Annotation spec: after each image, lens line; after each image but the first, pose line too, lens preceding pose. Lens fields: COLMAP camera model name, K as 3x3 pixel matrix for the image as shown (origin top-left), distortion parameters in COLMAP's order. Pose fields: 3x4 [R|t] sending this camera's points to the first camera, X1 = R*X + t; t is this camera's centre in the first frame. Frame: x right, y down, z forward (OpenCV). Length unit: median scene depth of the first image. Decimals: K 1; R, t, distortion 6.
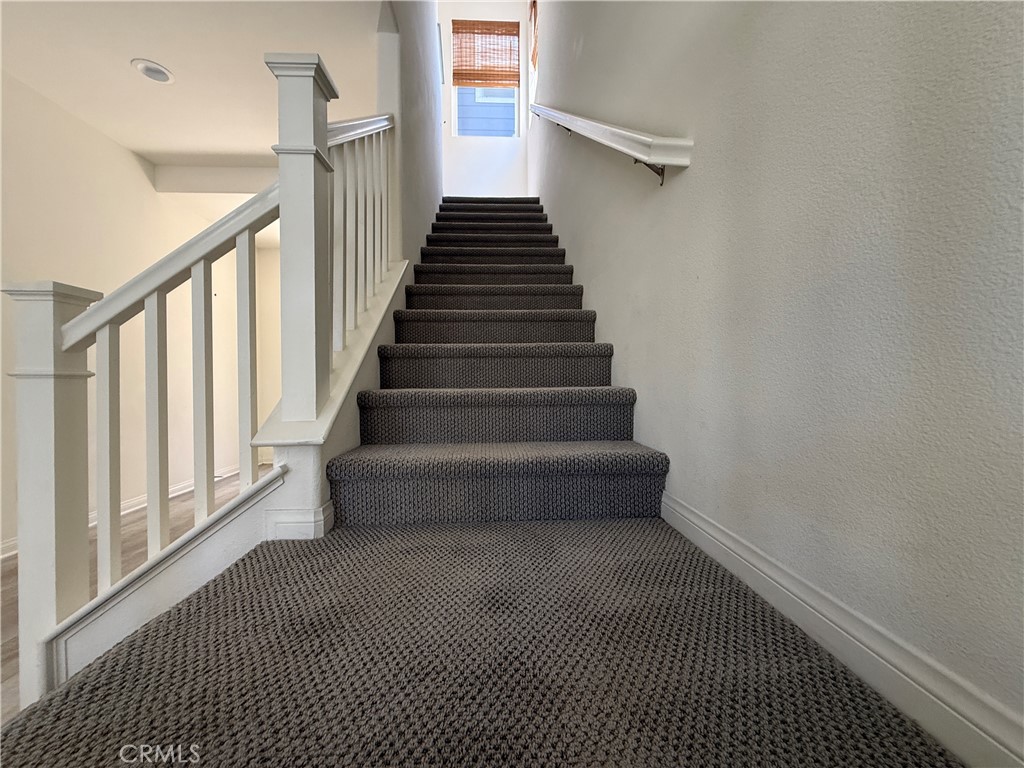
lens RADIAL K [[412.5, 0, 504.7], [0, 412.5, 386.5], [0, 0, 1]] dist [0.003272, -0.000078]
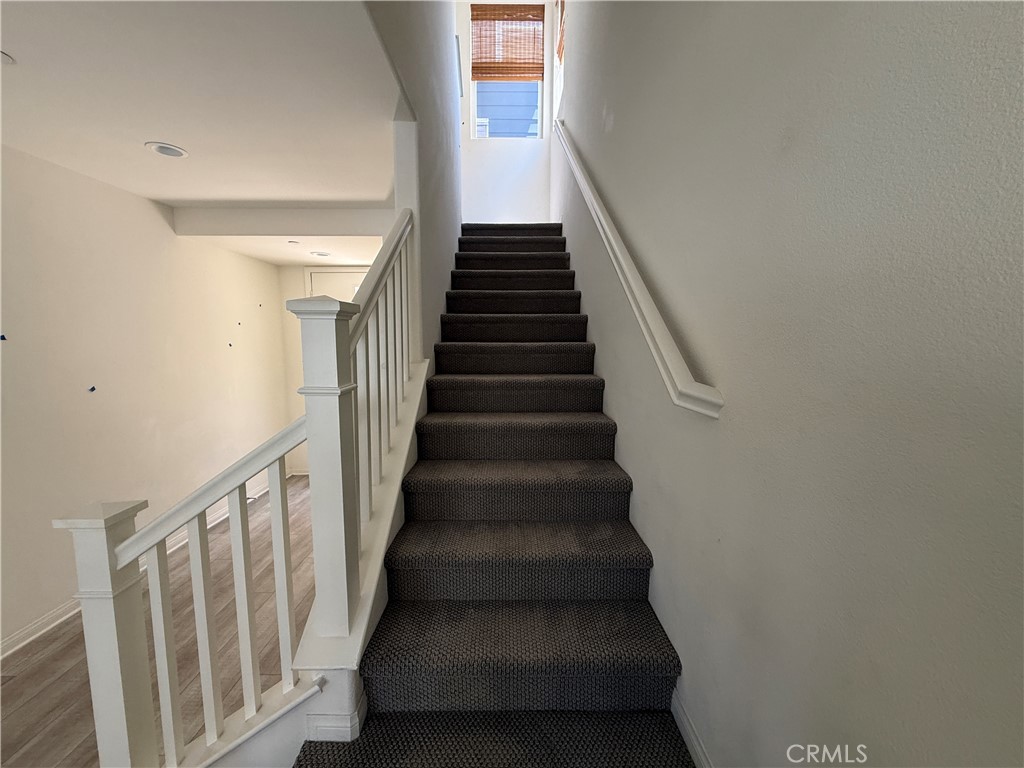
lens RADIAL K [[412.5, 0, 505.8], [0, 412.5, 399.7], [0, 0, 1]] dist [0.003272, -0.000078]
pose [[0.999157, 0.013398, -0.038810, -0.003679], [-0.009247, 0.994405, 0.105228, -0.150335], [0.040002, -0.104780, 0.993691, 0.002341]]
